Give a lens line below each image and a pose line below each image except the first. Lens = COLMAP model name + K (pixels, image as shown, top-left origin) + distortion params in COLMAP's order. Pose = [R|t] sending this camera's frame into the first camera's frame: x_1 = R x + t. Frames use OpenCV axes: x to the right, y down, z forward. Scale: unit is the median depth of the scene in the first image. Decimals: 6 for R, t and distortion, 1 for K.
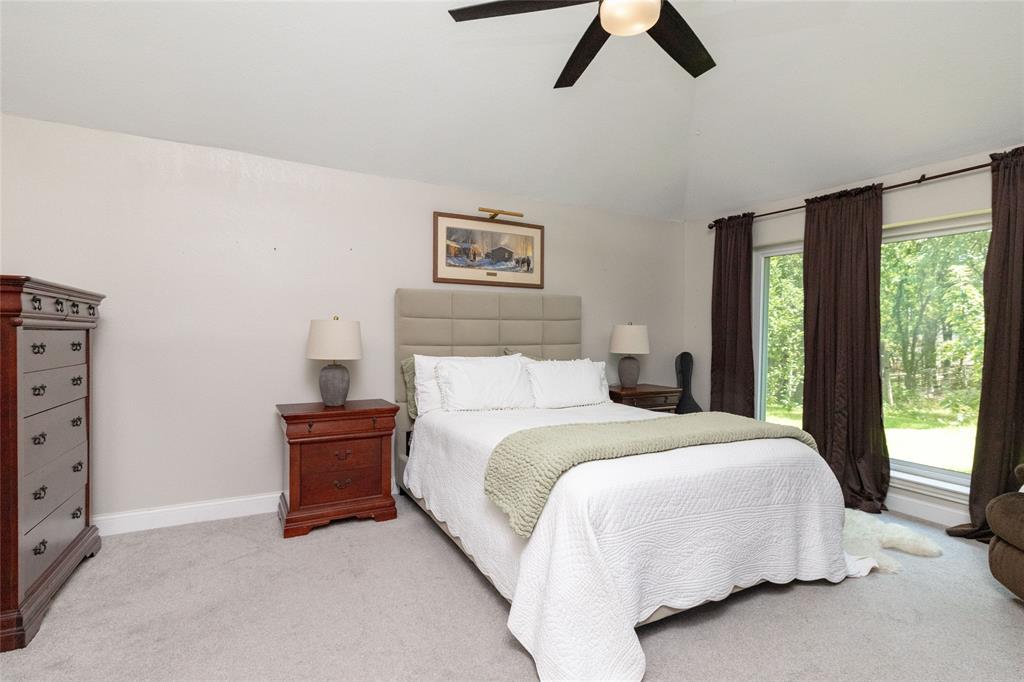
lens RADIAL K [[492.1, 0, 514.7], [0, 492.1, 343.1], [0, 0, 1]] dist [0.001729, -0.001038]
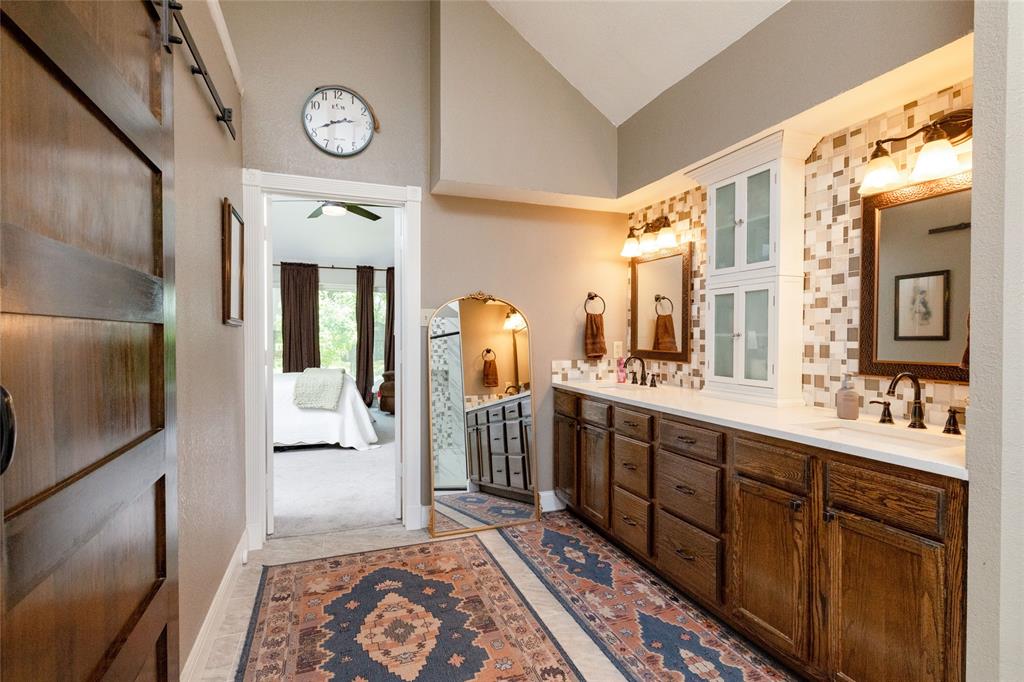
lens RADIAL K [[492.1, 0, 510.6], [0, 492.1, 341.2], [0, 0, 1]] dist [0.001729, -0.001038]
pose [[0.121868, -0.026169, 0.992201, -1.197628], [0.012985, 0.999609, 0.024769, -0.015952], [-0.992461, 0.009865, 0.122160, -0.124320]]
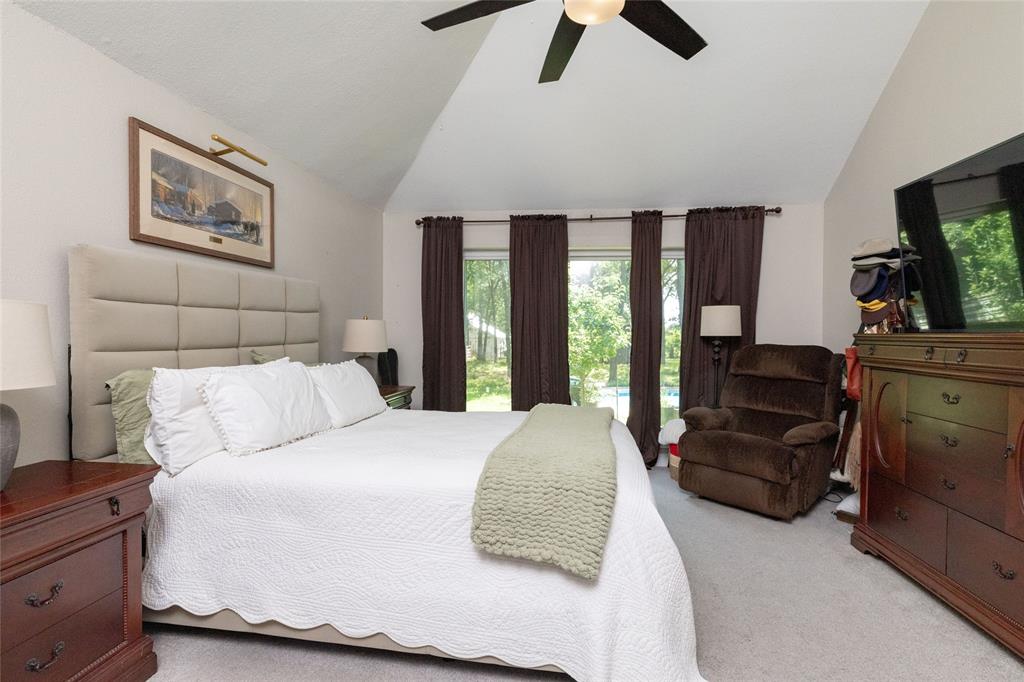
lens RADIAL K [[492.1, 0, 507.6], [0, 492.1, 338.2], [0, 0, 1]] dist [0.001729, -0.001038]
pose [[0.596487, -0.015936, 0.802464, -0.353773], [0.013840, 0.999858, 0.009569, -0.009048], [-0.802503, 0.005398, 0.596623, 0.297773]]
